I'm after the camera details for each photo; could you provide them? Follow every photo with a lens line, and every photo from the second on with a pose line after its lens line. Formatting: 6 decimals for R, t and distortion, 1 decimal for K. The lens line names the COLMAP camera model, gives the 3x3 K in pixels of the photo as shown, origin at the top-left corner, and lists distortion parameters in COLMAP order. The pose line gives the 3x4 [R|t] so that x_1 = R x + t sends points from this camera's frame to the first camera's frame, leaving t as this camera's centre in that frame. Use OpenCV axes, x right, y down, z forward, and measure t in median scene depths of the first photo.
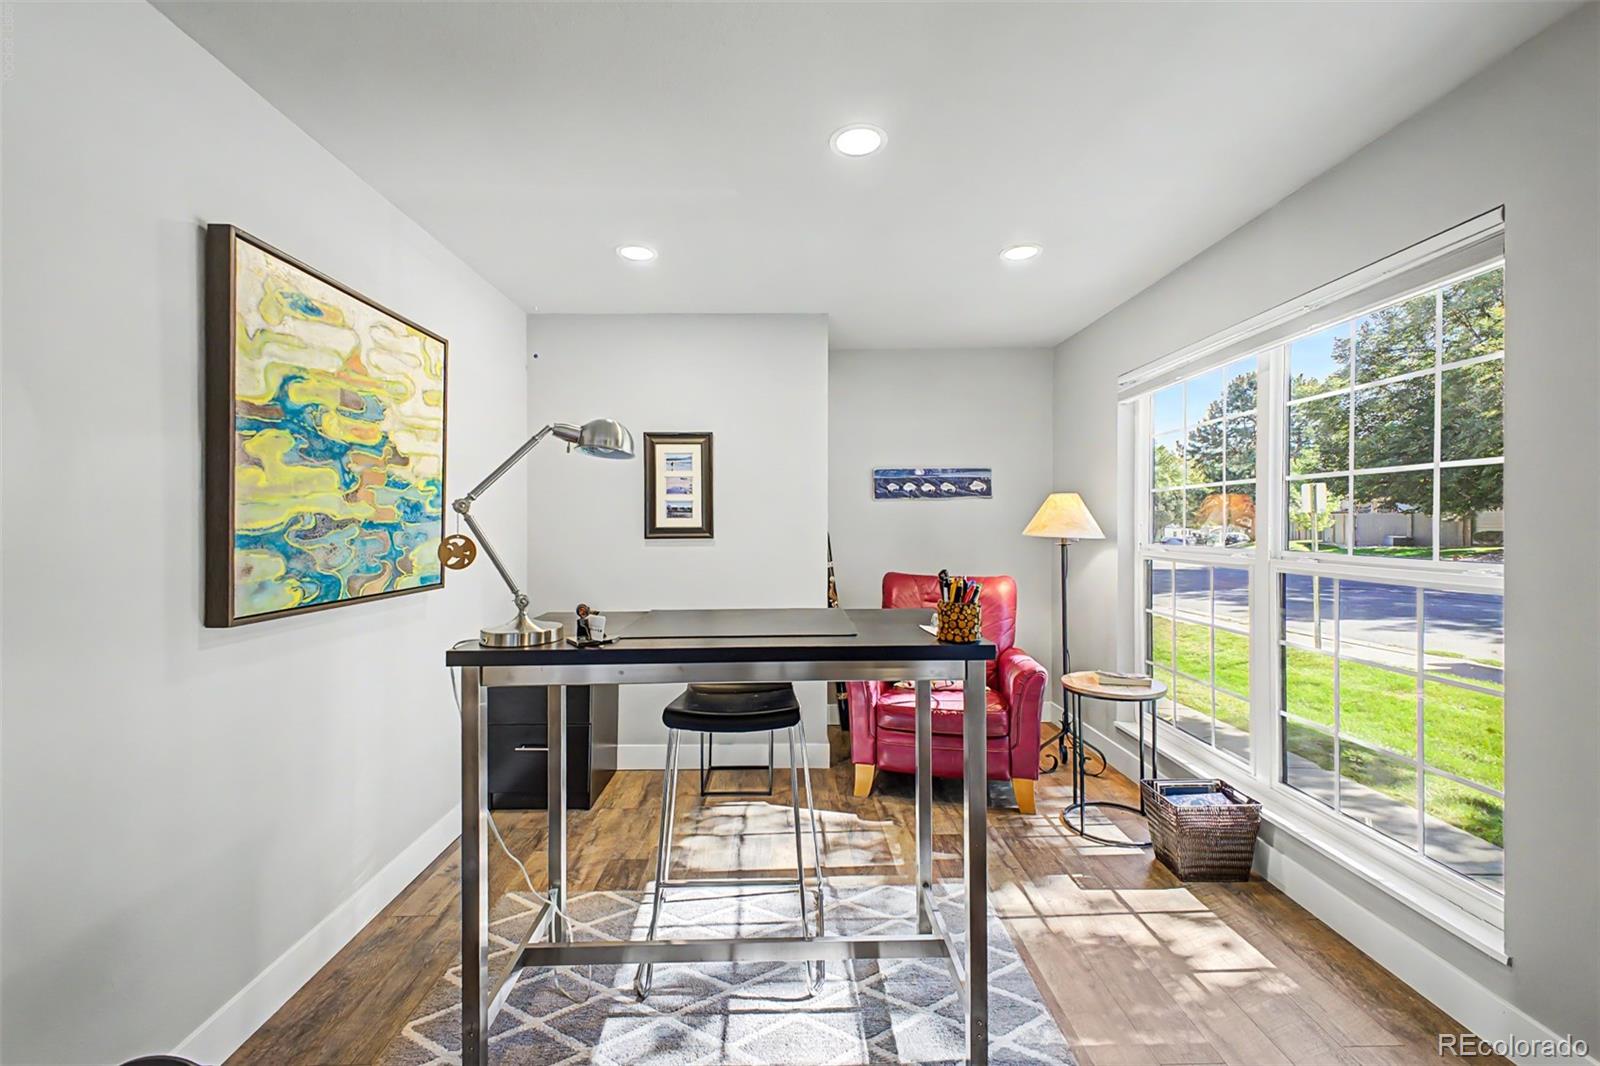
lens RADIAL K [[633.4, 0, 806.3], [0, 633.4, 530.7], [0, 0, 1]] dist [0.023752, -0.008468]
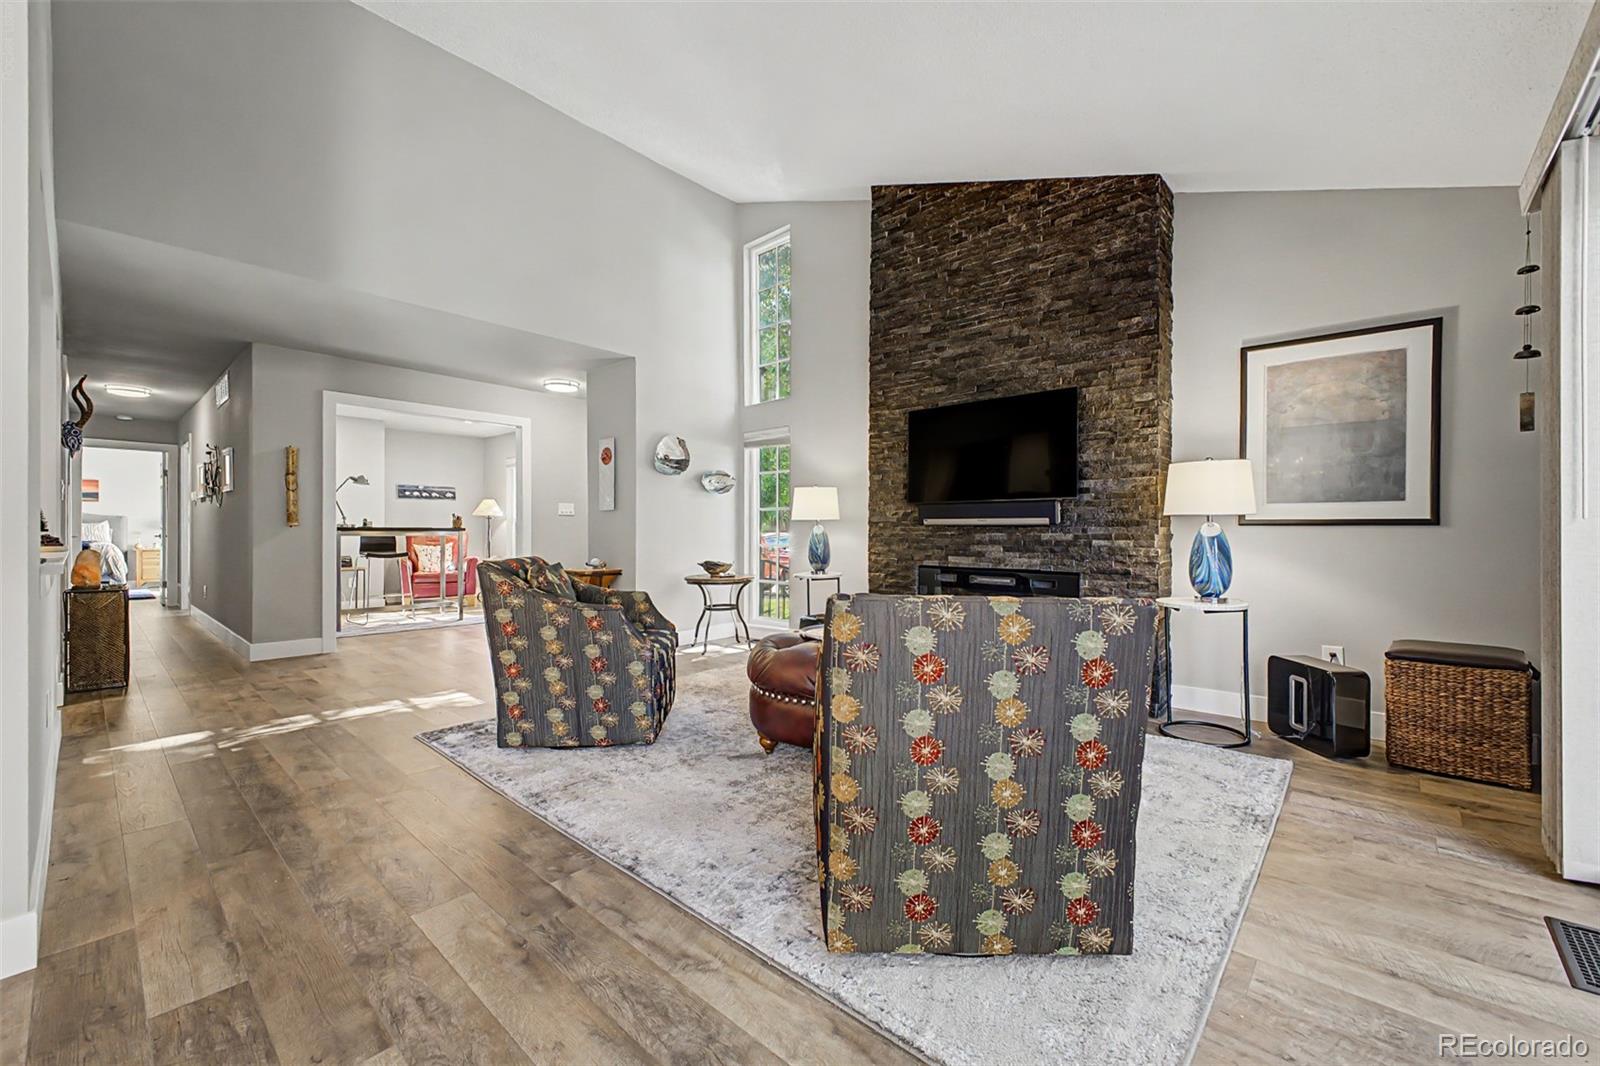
lens RADIAL K [[644.5, 0, 800.0], [0, 644.5, 533.0], [0, 0, 1]] dist [0.012980, -0.008423]
pose [[0.690156, 0.007663, 0.723620, -0.999118], [0.001474, 0.999927, -0.011995, 0.175561], [-0.723659, 0.009345, 0.690094, -2.761003]]
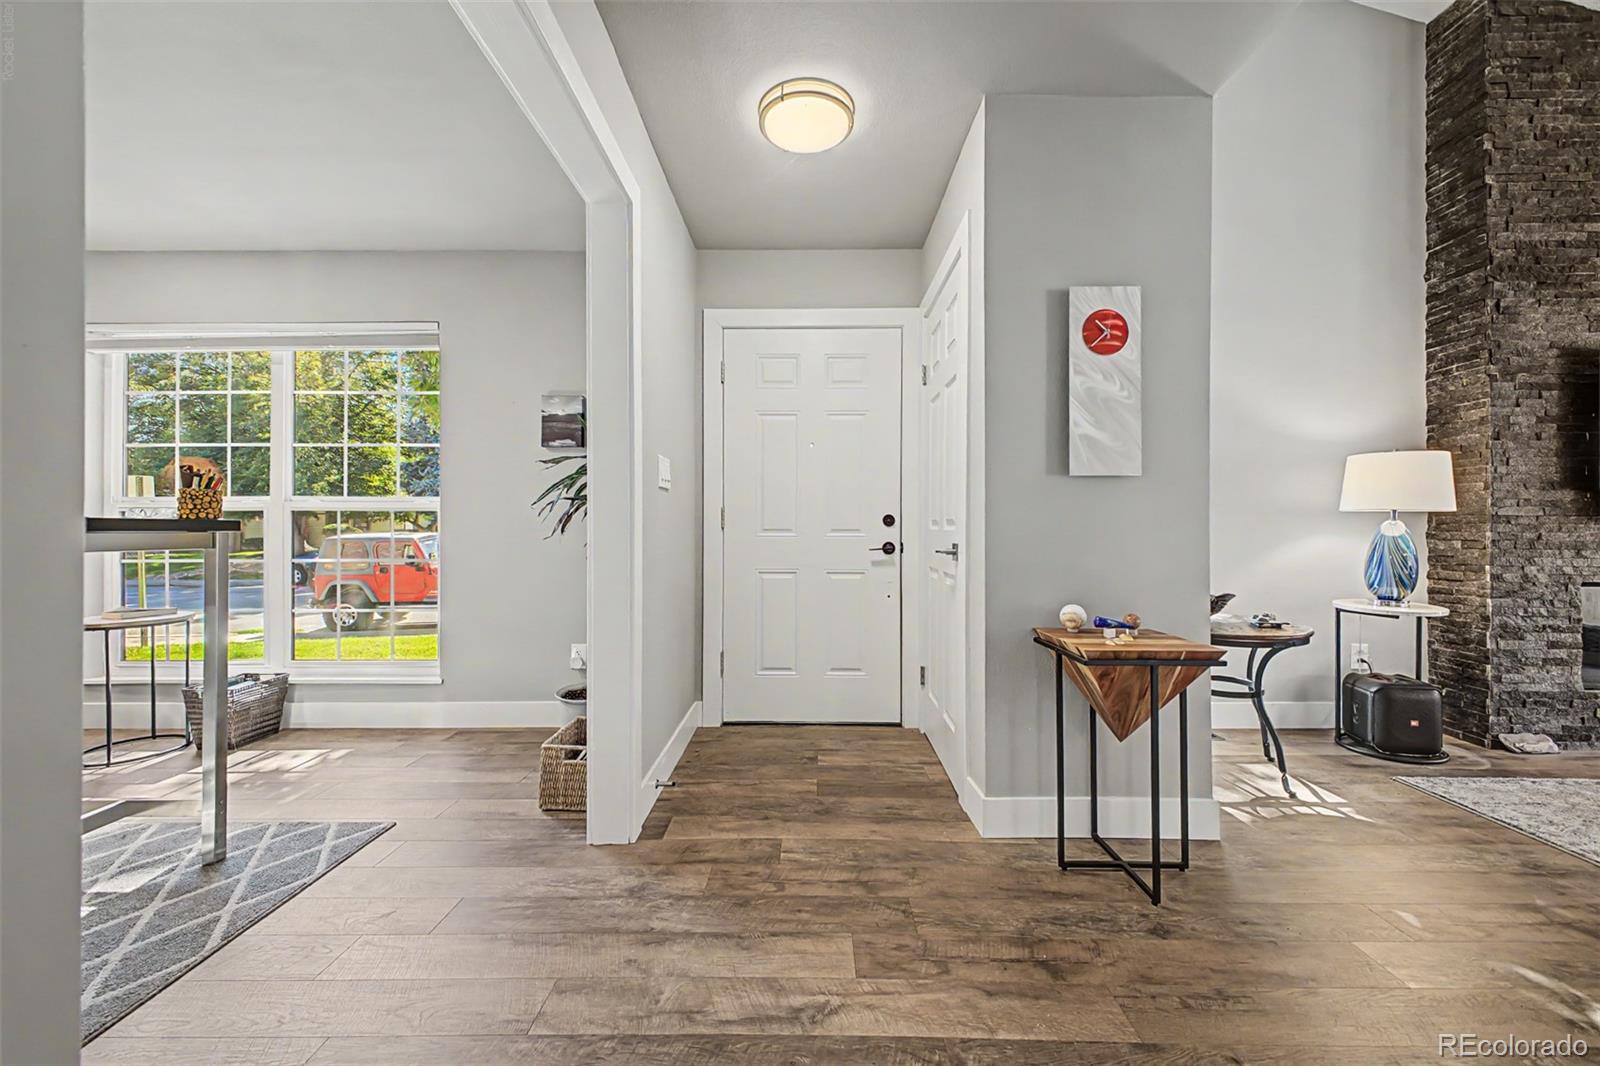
lens RADIAL K [[633.4, 0, 806.3], [0, 633.4, 530.7], [0, 0, 1]] dist [0.023752, -0.008468]
pose [[0.025320, 0.012387, 0.999603, -0.655441], [0.012258, 0.999844, -0.012701, 0.143891], [-0.999604, 0.012575, 0.025164, -0.168036]]
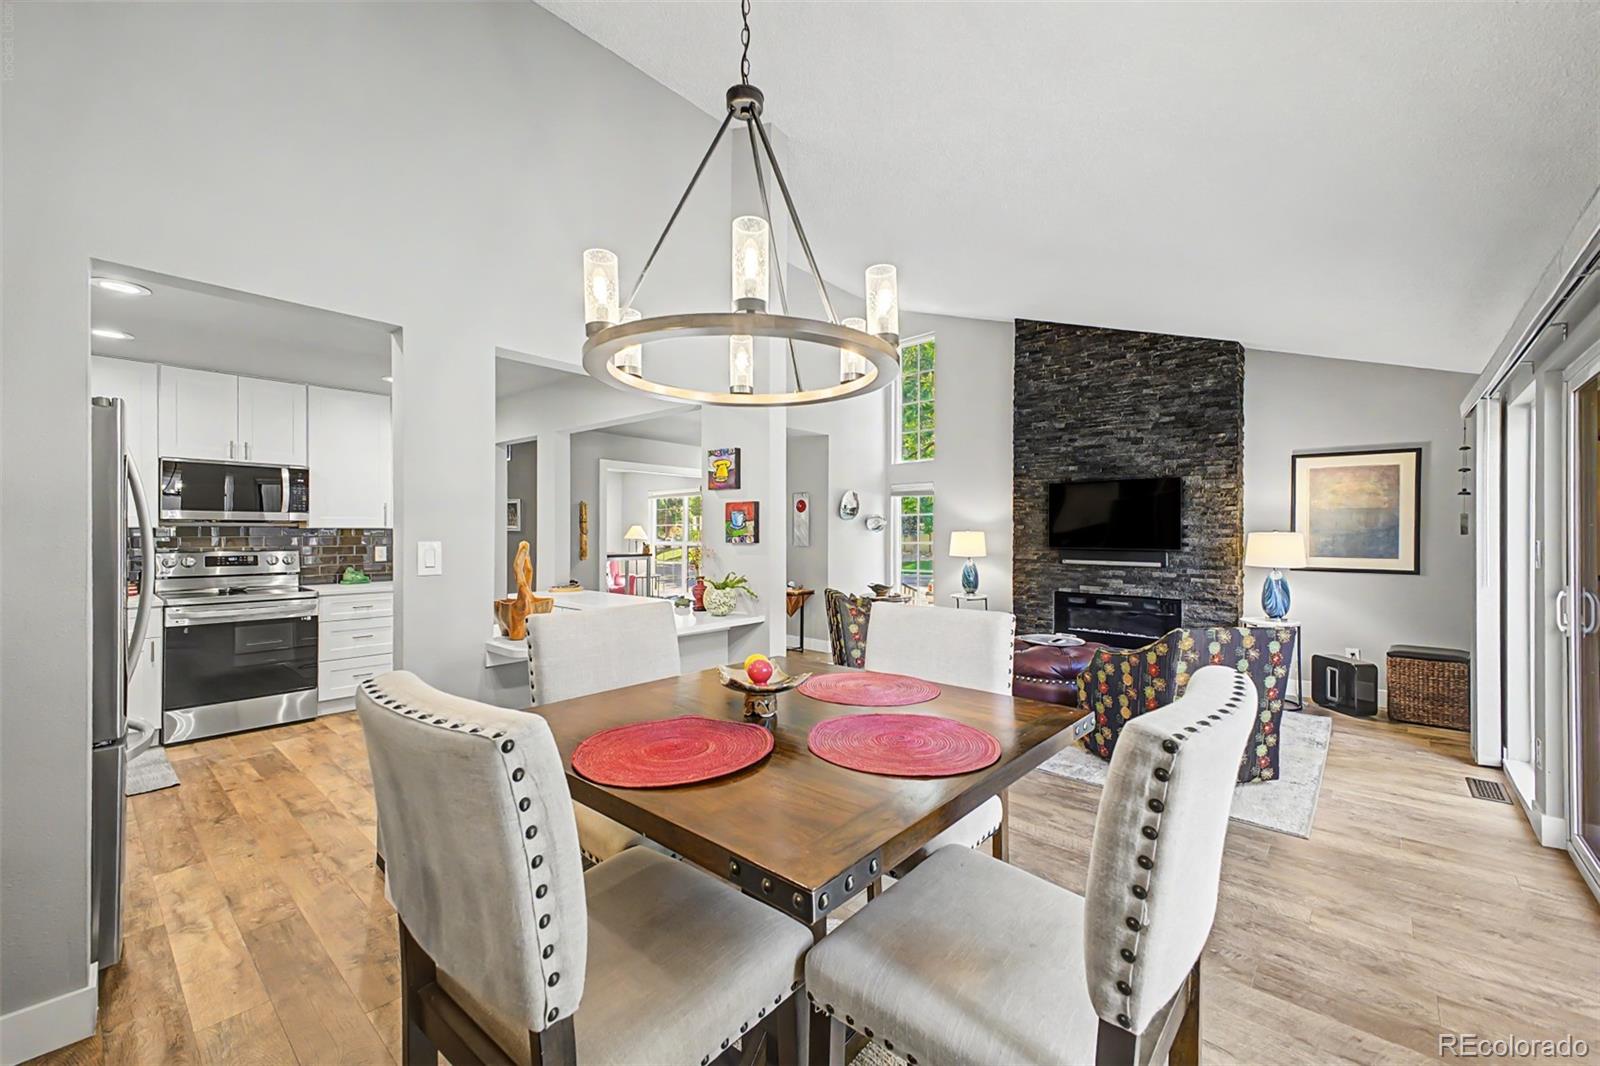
lens RADIAL K [[644.4, 0, 790.5], [0, 644.4, 532.0], [0, 0, 1]] dist [0.014420, -0.009531]
pose [[0.691104, 0.010399, 0.722680, -2.132267], [-0.000014, 0.999897, -0.014375, 0.036559], [-0.722755, 0.009924, 0.691033, -2.771286]]
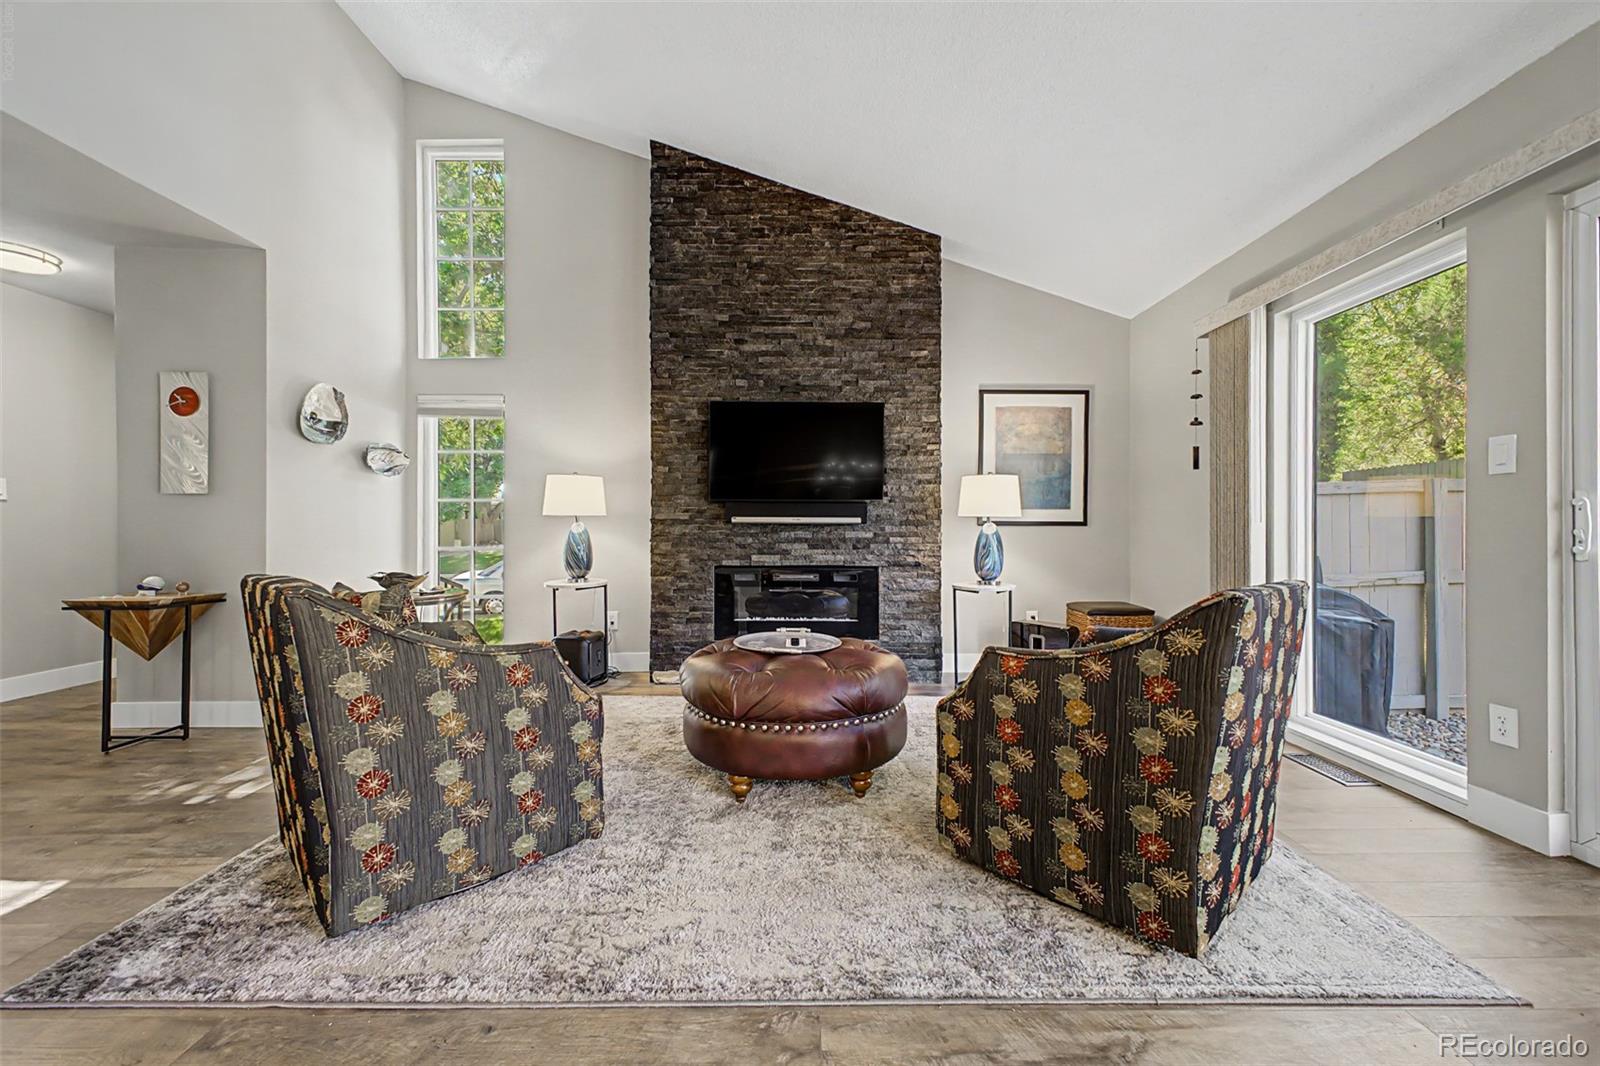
lens RADIAL K [[633.4, 0, 806.3], [0, 633.4, 530.7], [0, 0, 1]] dist [0.023752, -0.008468]
pose [[0.018418, 0.007745, 0.999800, -1.145987], [0.009989, 0.999919, -0.007930, 0.167680], [-0.999780, 0.010133, 0.018339, -1.966097]]
